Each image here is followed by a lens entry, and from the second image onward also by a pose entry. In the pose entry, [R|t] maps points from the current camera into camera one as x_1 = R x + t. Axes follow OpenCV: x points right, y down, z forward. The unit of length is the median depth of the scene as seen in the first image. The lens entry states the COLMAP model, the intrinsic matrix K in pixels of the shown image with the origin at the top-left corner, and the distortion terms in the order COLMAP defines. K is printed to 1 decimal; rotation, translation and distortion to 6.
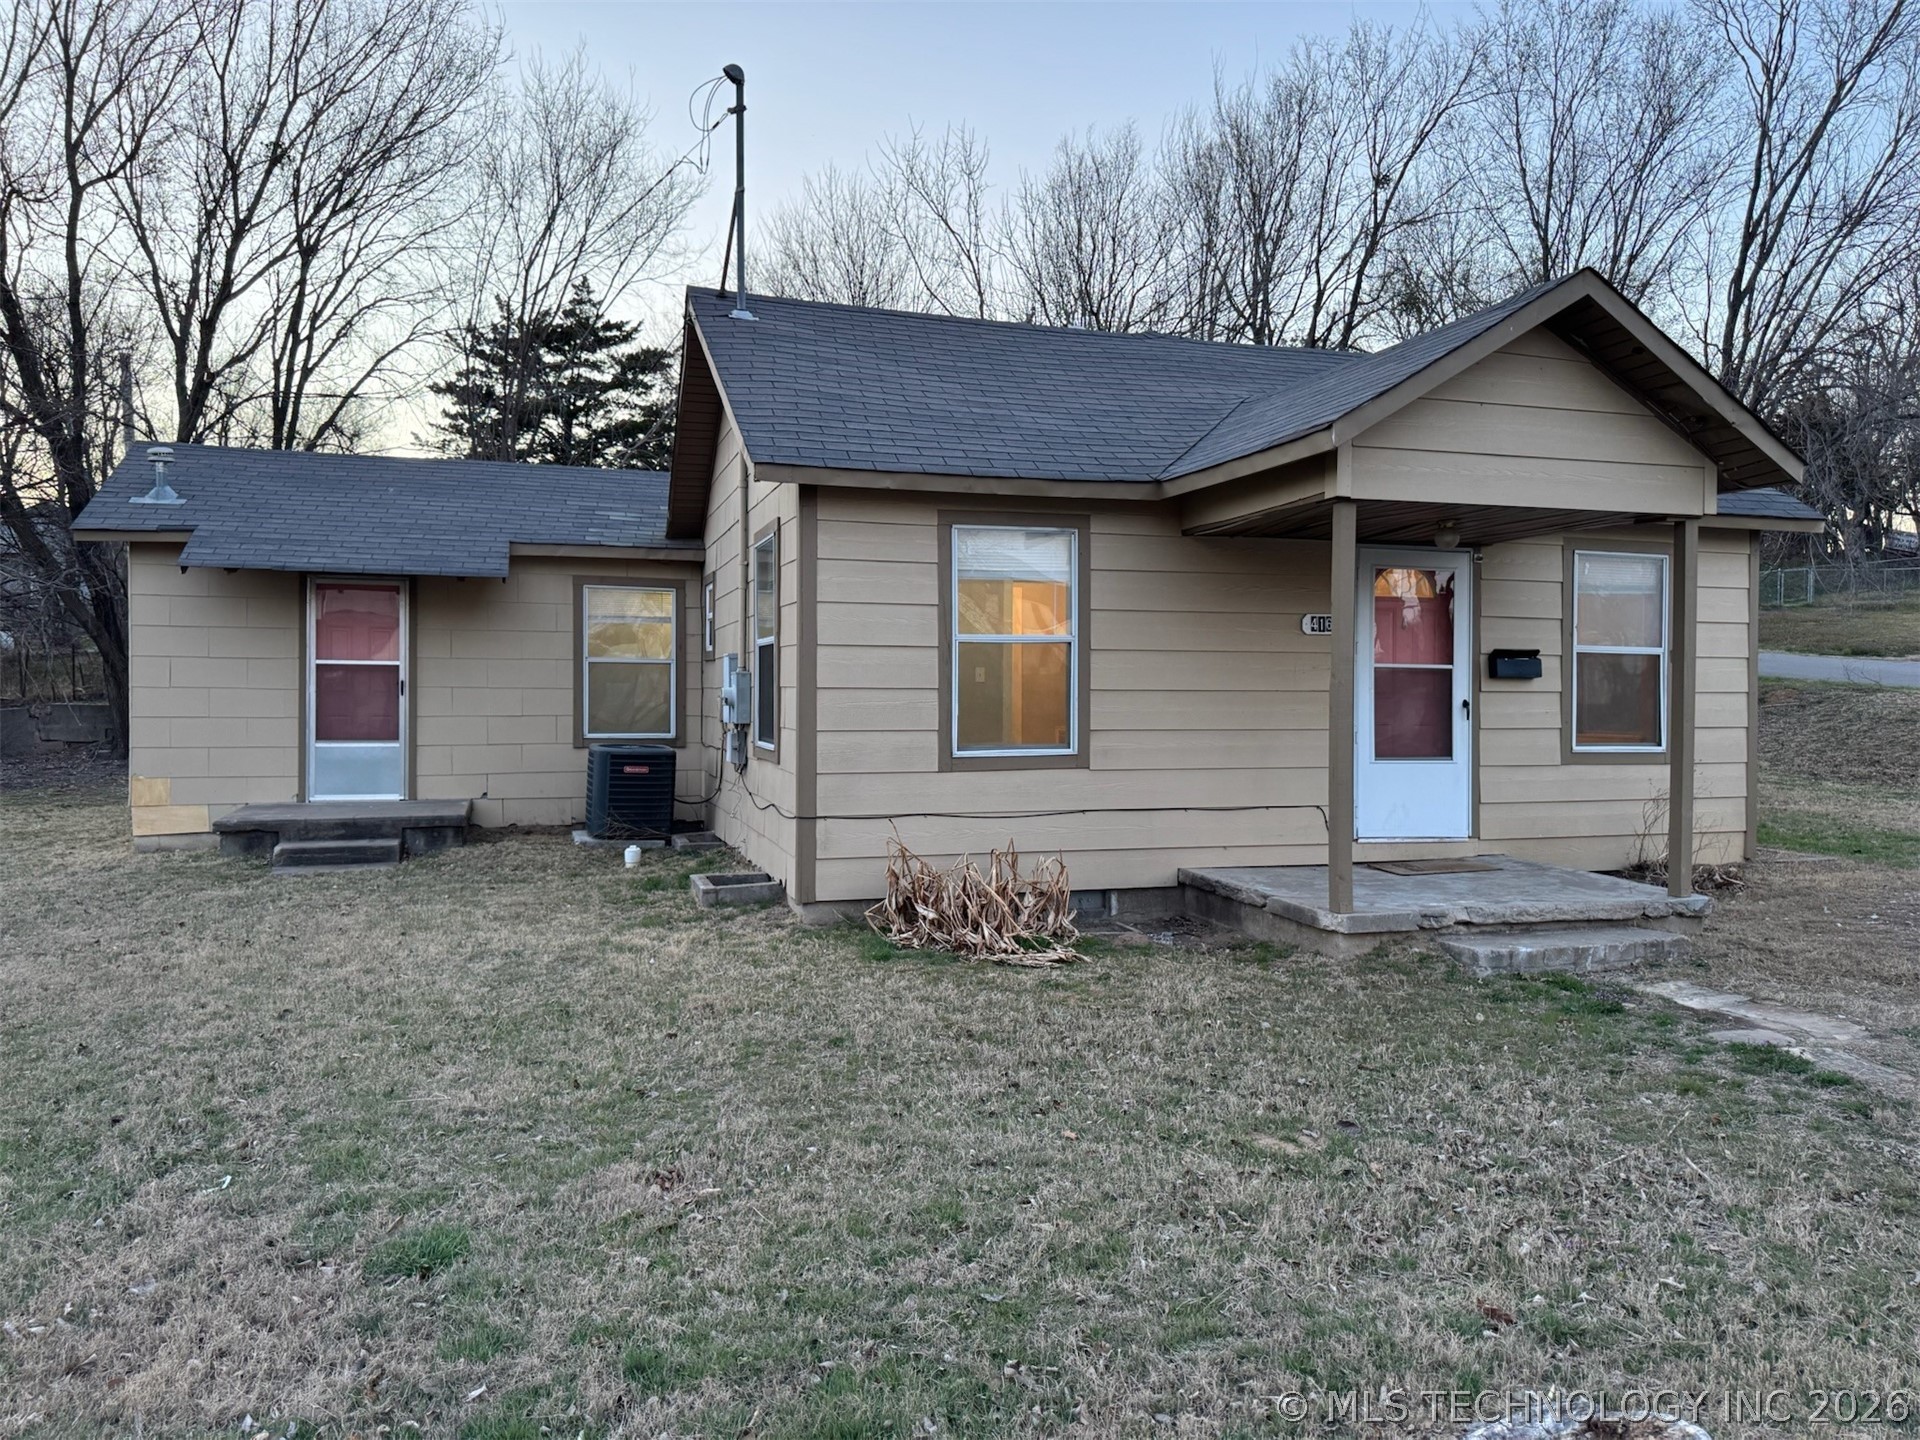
lens RADIAL K [[1325.0, 0, 962.8], [0, 1325.0, 723.8], [0, 0, 1]] dist [0.015628, -0.024829]
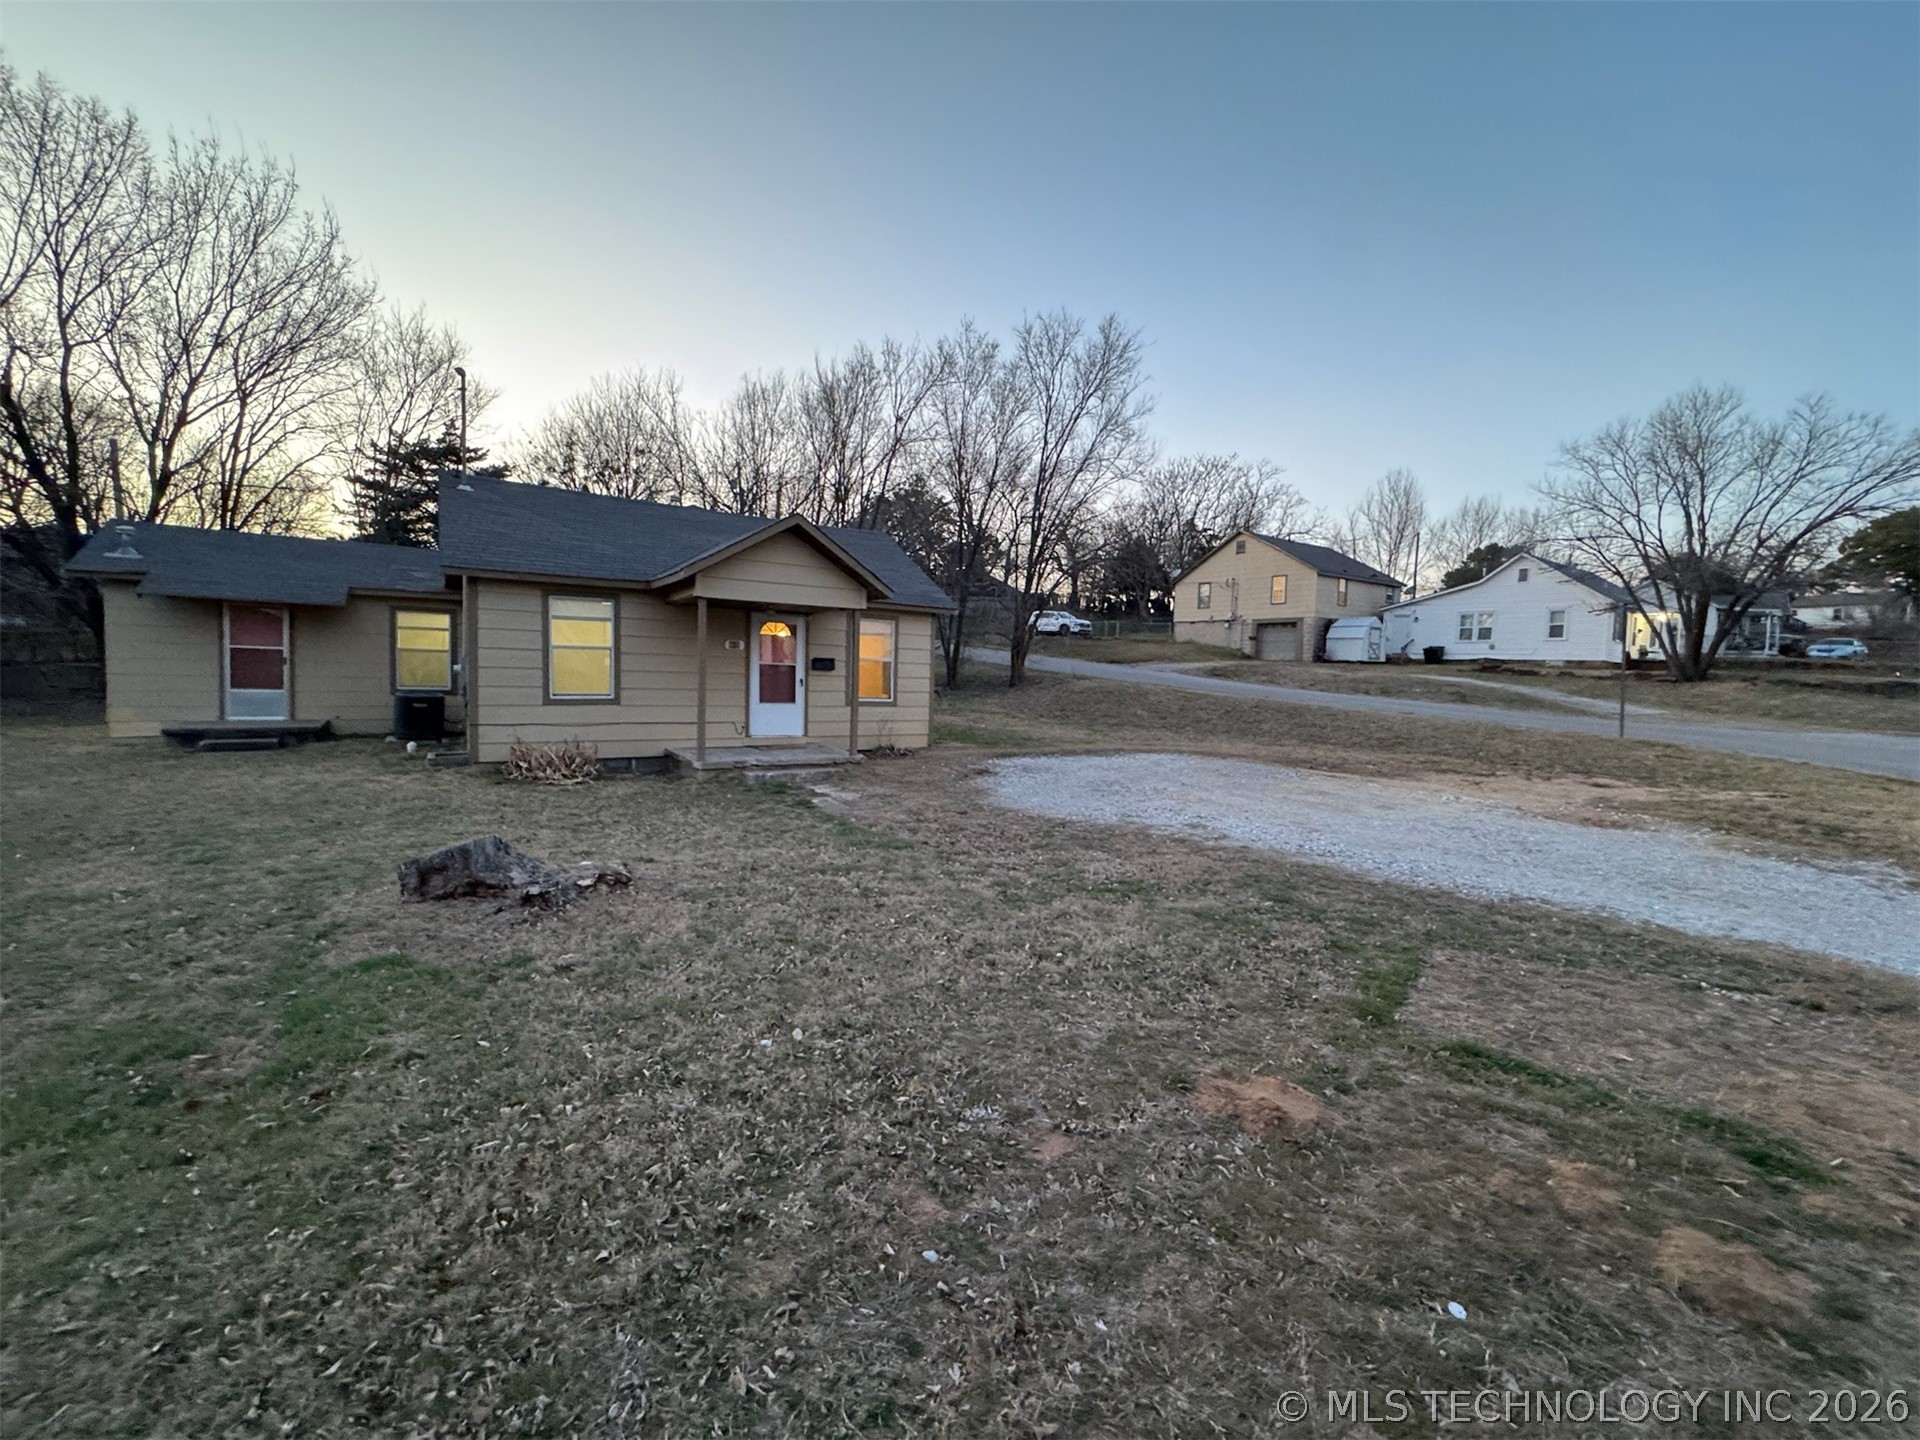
lens RADIAL K [[769.7, 0, 961.8], [0, 769.7, 717.5], [0, 0, 1]] dist [-0.002268, -0.000282]
pose [[0.965271, 0.008590, 0.261108, 0.158495], [-0.017058, 0.999399, 0.030185, 0.002777], [-0.260692, -0.033590, 0.964838, -0.222407]]
